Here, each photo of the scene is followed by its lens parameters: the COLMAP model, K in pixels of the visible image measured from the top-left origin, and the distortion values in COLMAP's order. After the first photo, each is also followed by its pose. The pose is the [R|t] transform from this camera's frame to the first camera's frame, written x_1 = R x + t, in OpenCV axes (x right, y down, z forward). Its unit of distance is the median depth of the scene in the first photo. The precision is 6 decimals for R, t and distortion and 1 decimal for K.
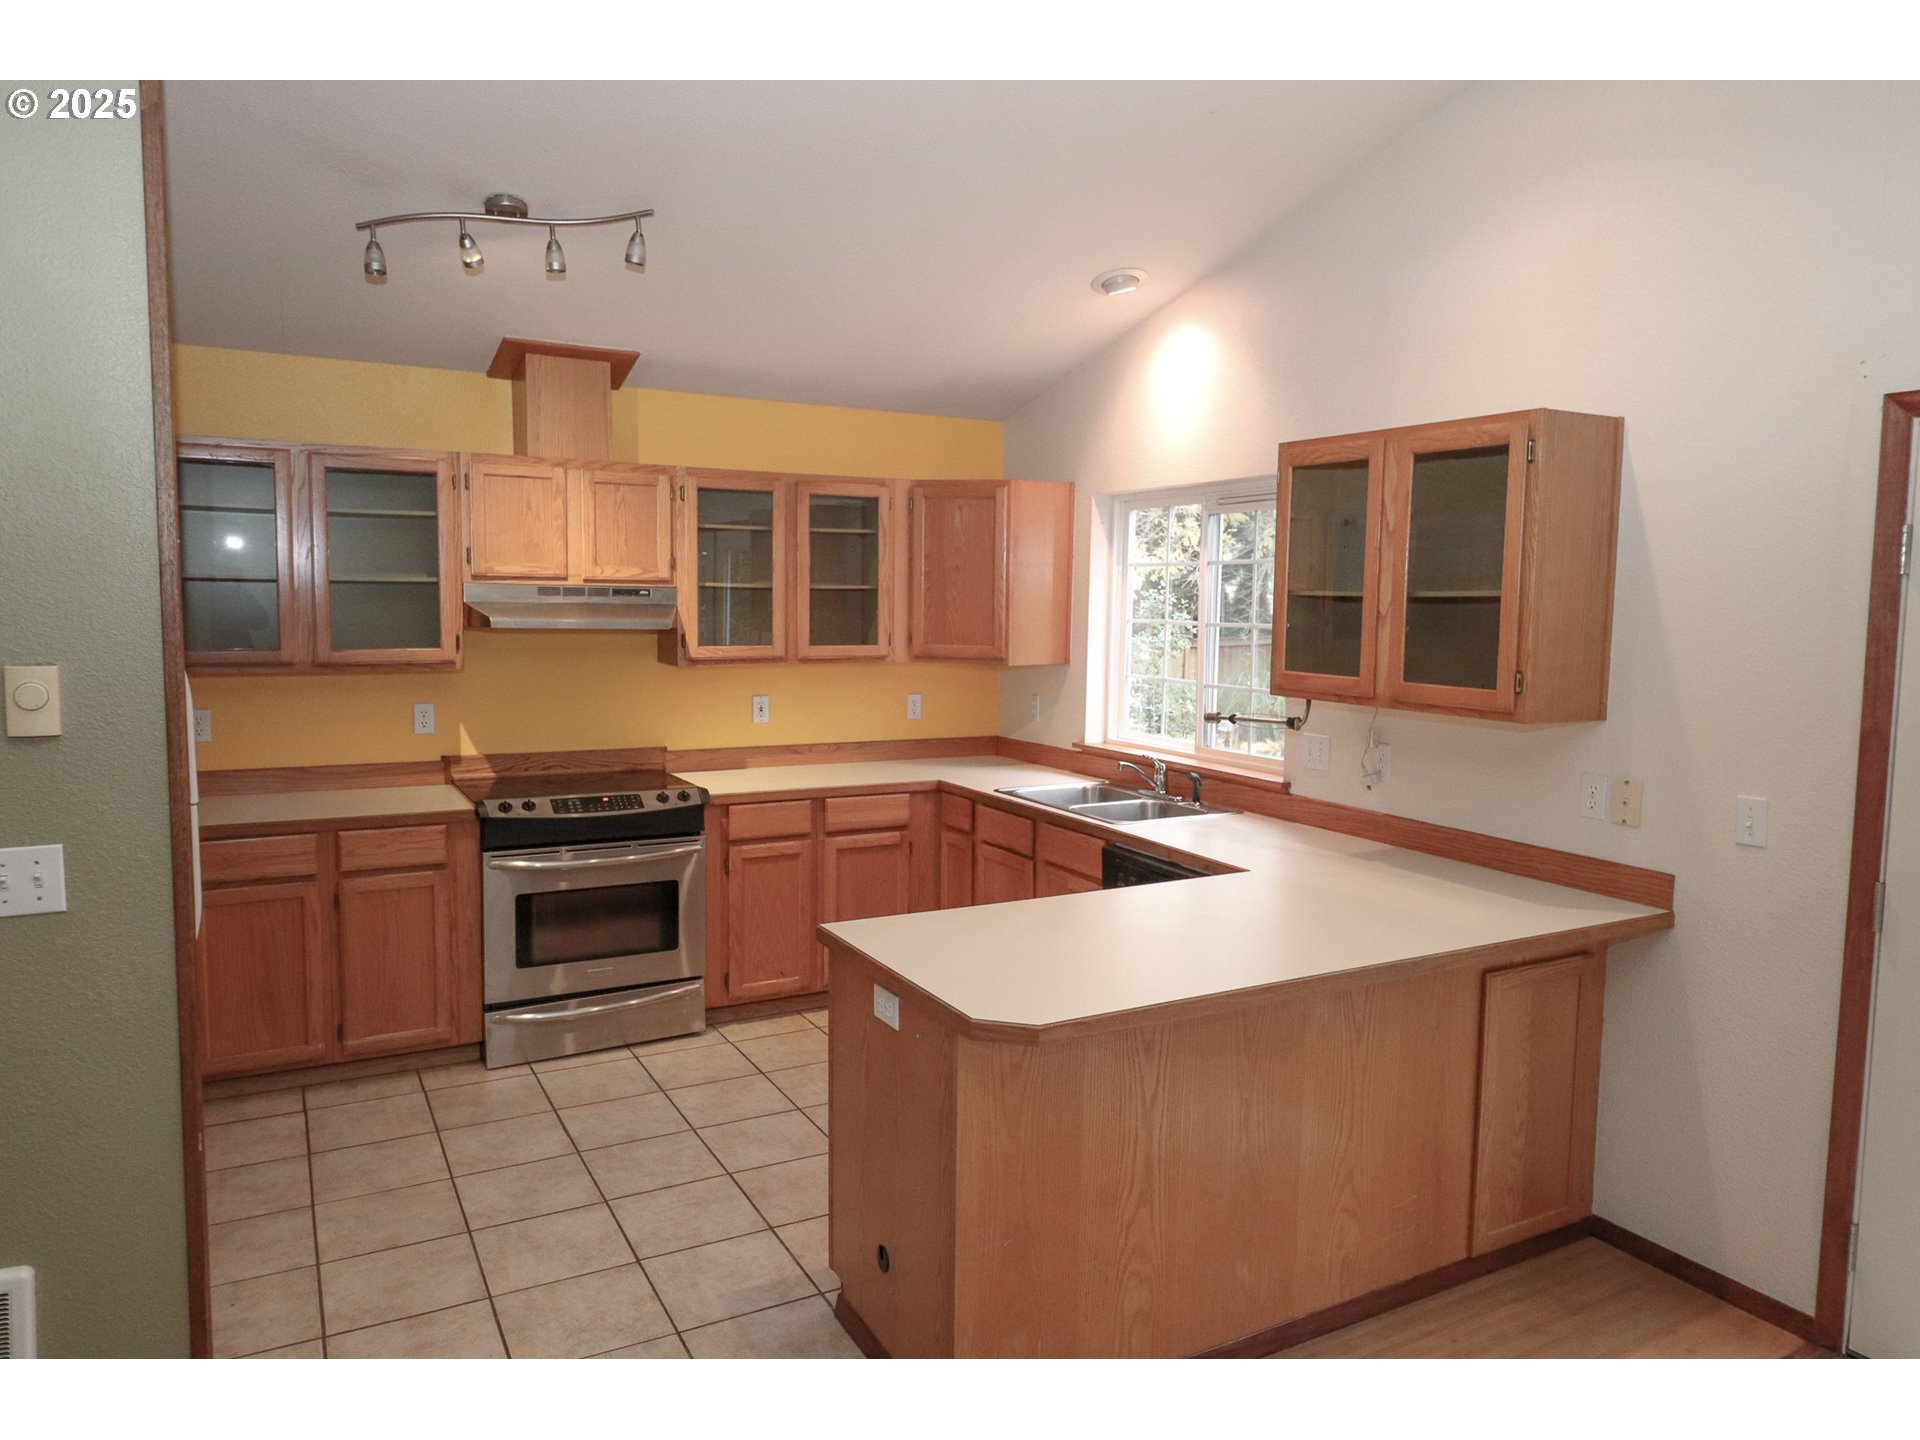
lens RADIAL K [[1276.9, 0, 978.5], [0, 1276.9, 711.5], [0, 0, 1]] dist [0.005748, -0.005887]
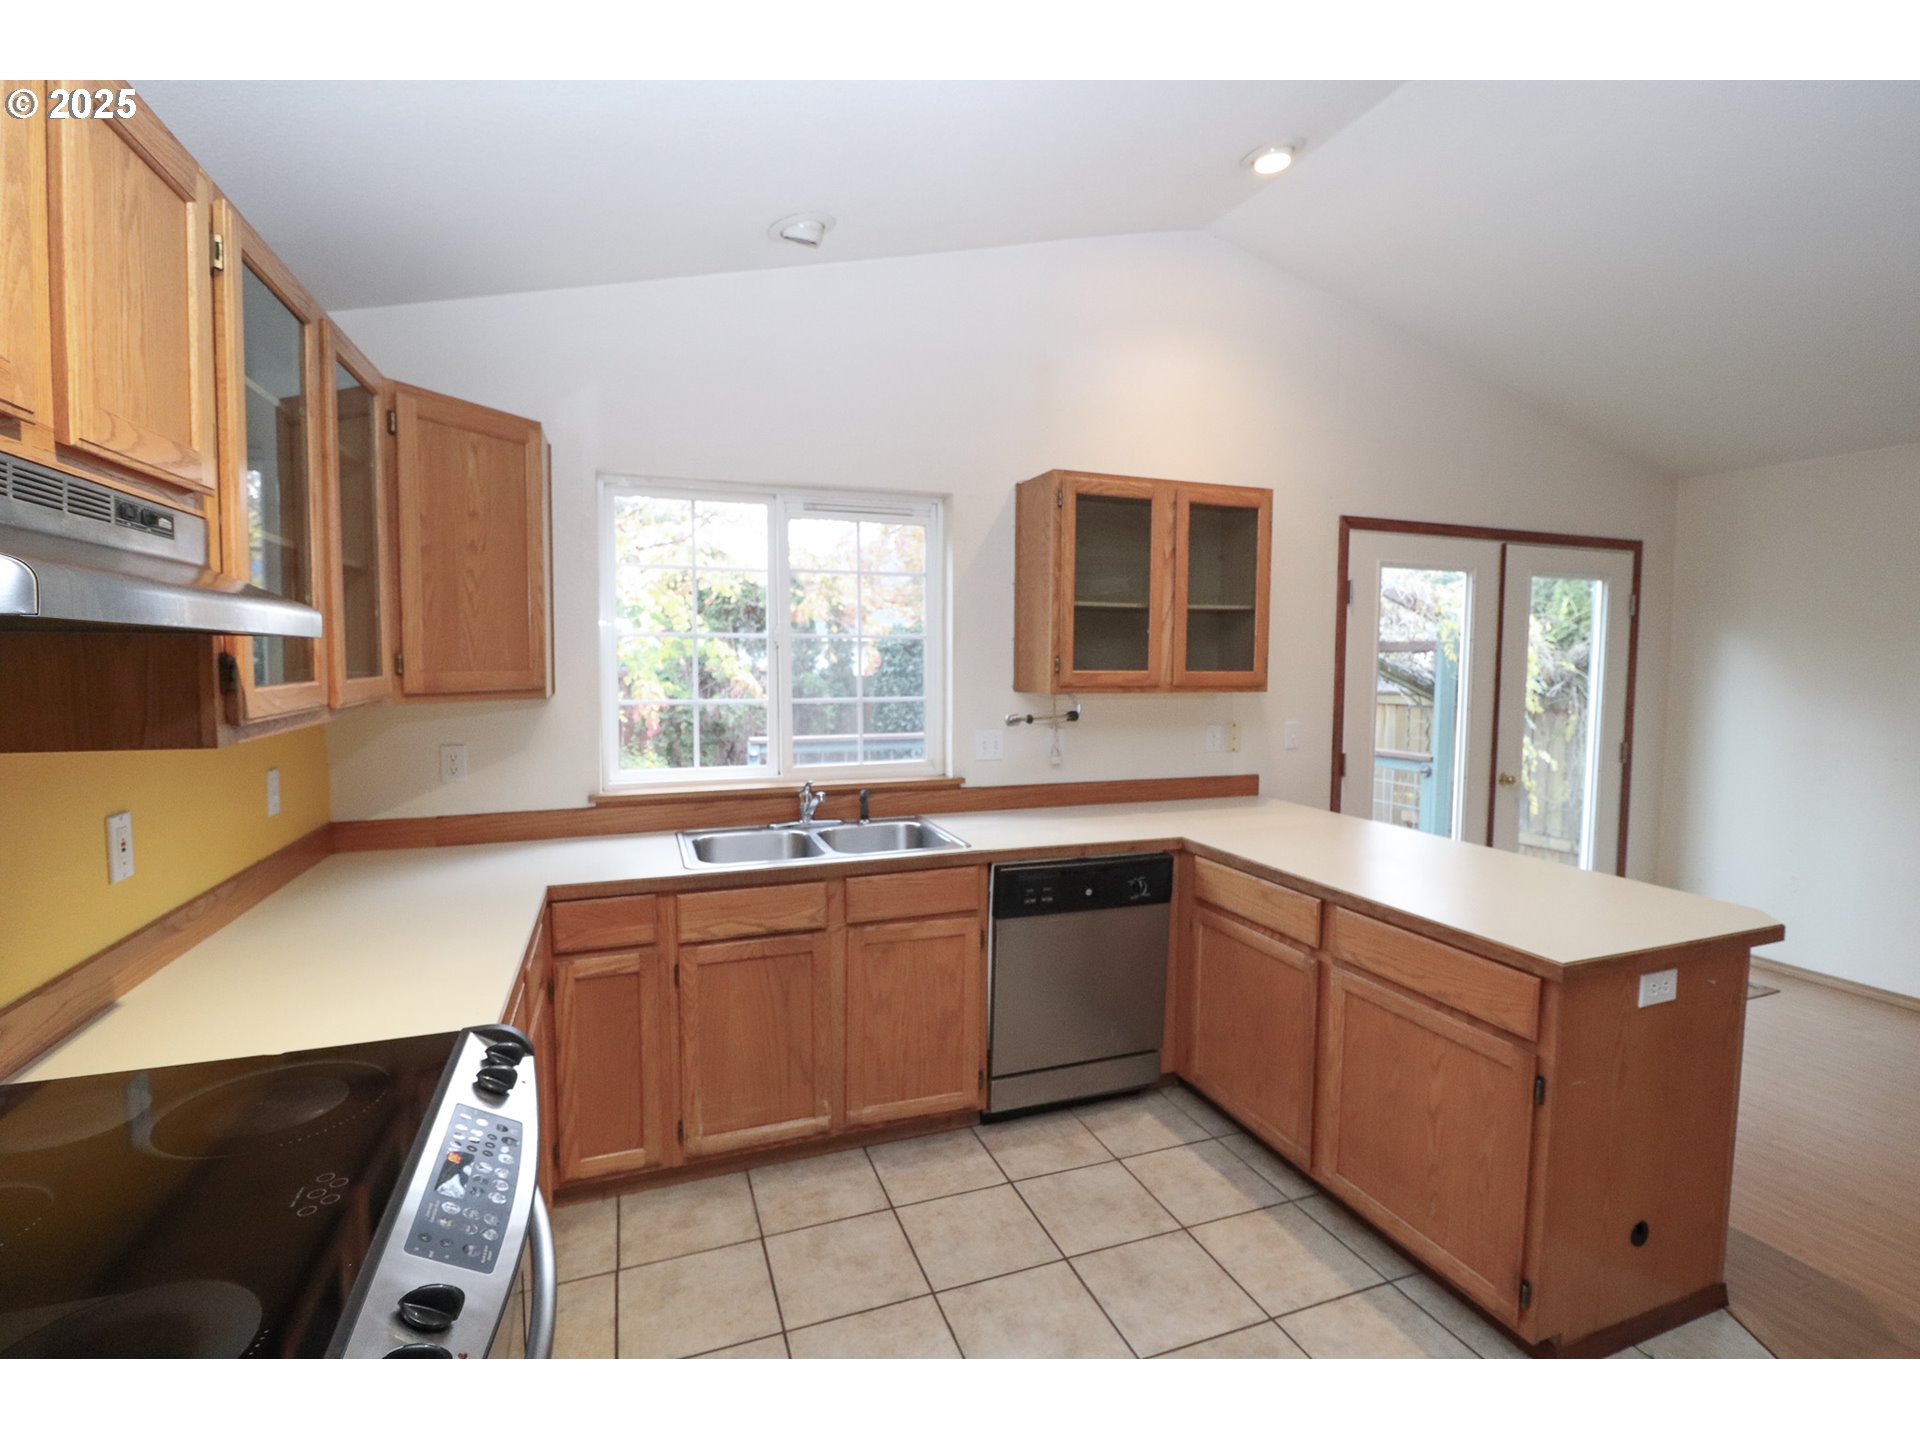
lens RADIAL K [[896.6, 0, 969.9], [0, 896.6, 719.8], [0, 0, 1]] dist [-0.001913, -0.012810]
pose [[0.145059, -0.085915, 0.985686, -0.507467], [0.086747, 0.993491, 0.073829, -0.049346], [-0.985613, 0.074796, 0.151568, 0.866256]]
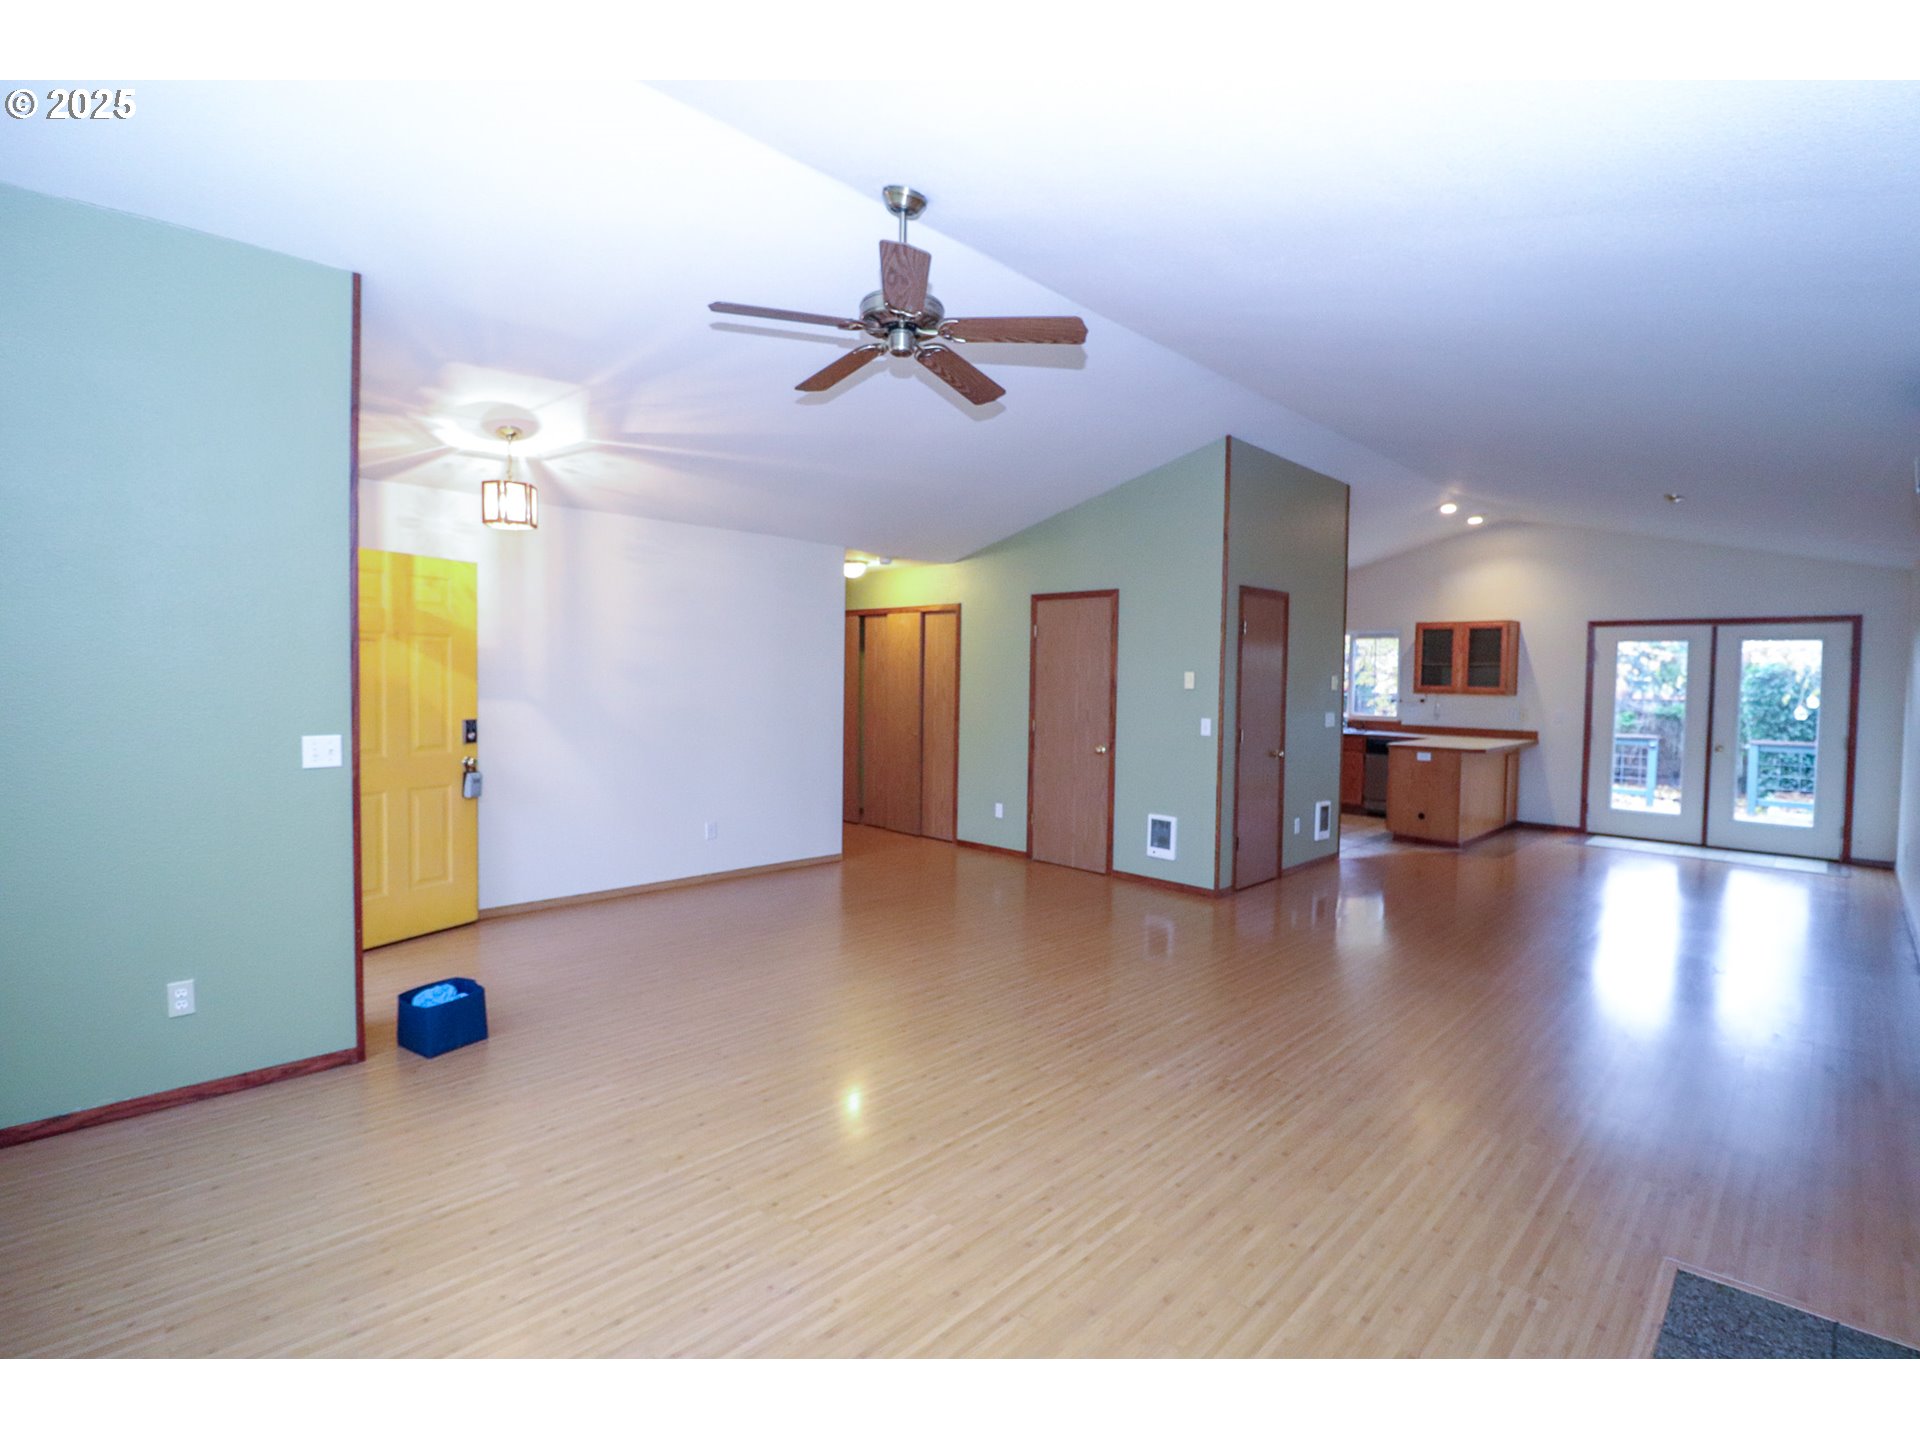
lens RADIAL K [[896.6, 0, 973.8], [0, 896.6, 712.7], [0, 0, 1]] dist [-0.001913, -0.012810]
pose [[0.960577, -0.011273, 0.277784, -1.472949], [0.024197, 0.998776, -0.043140, 0.107875], [-0.276958, 0.048161, 0.959674, -0.935492]]
